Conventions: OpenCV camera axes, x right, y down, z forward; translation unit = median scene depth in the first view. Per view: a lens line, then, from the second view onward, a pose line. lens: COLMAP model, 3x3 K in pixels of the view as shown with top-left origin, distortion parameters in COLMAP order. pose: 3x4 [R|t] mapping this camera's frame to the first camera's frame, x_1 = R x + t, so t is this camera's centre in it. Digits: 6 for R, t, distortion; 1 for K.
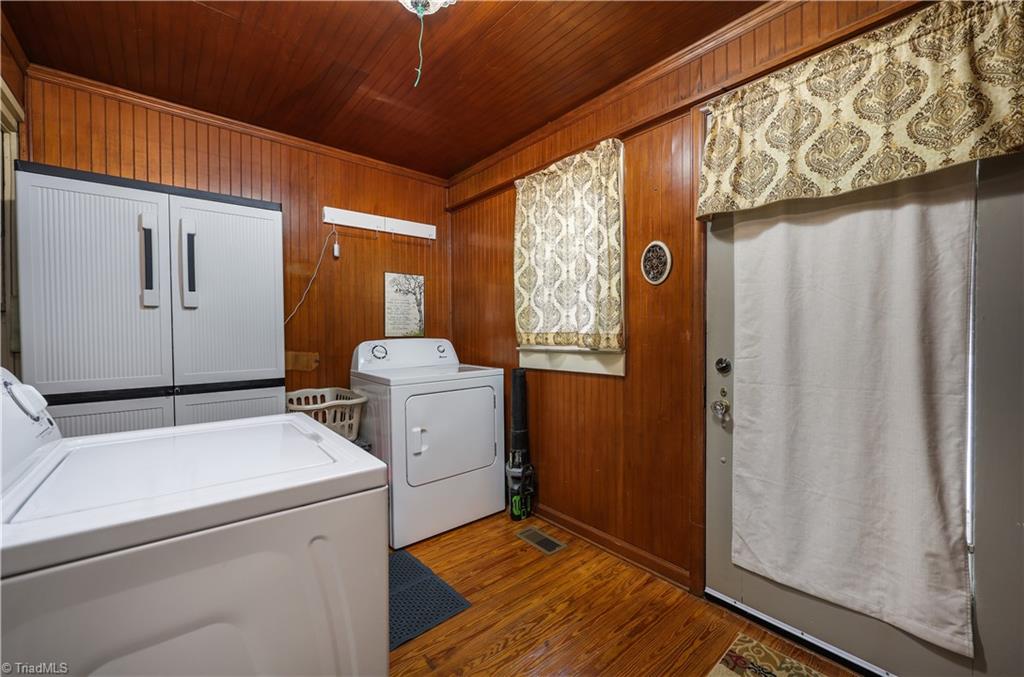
lens RADIAL K [[411.4, 0, 510.6], [0, 411.4, 336.8], [0, 0, 1]] dist [0.000059, 0.000086]
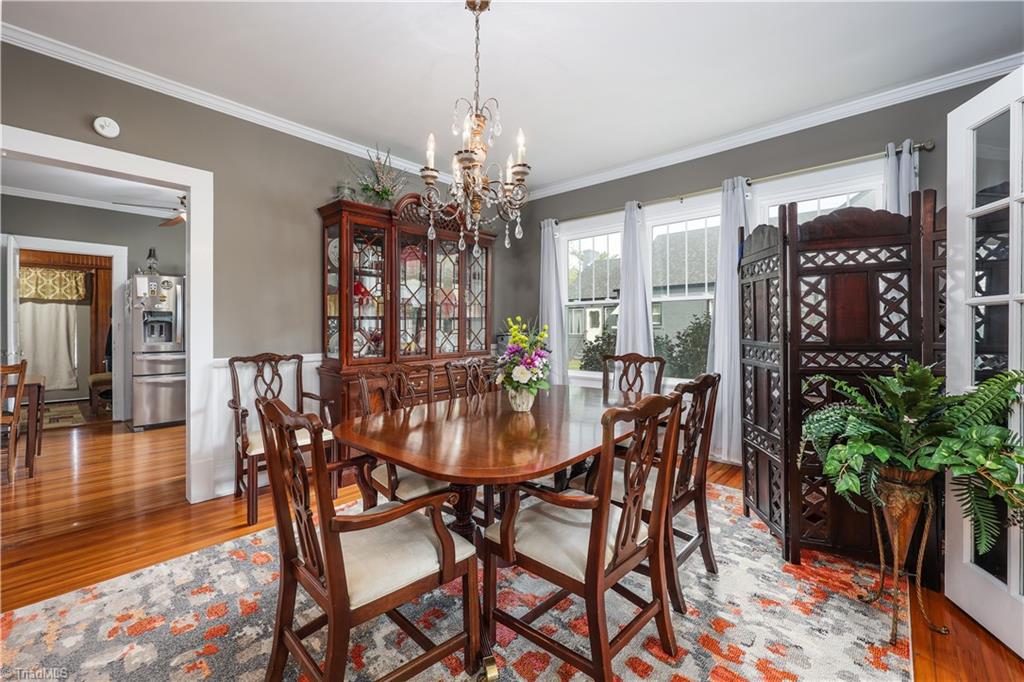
lens RADIAL K [[411.4, 0, 510.4], [0, 411.4, 334.7], [0, 0, 1]] dist [0.000059, 0.000086]
pose [[-0.125421, 0.002307, 0.992101, -4.918708], [0.010448, 0.999945, -0.001005, 0.124362], [-0.992049, 0.010240, -0.125438, -3.952553]]
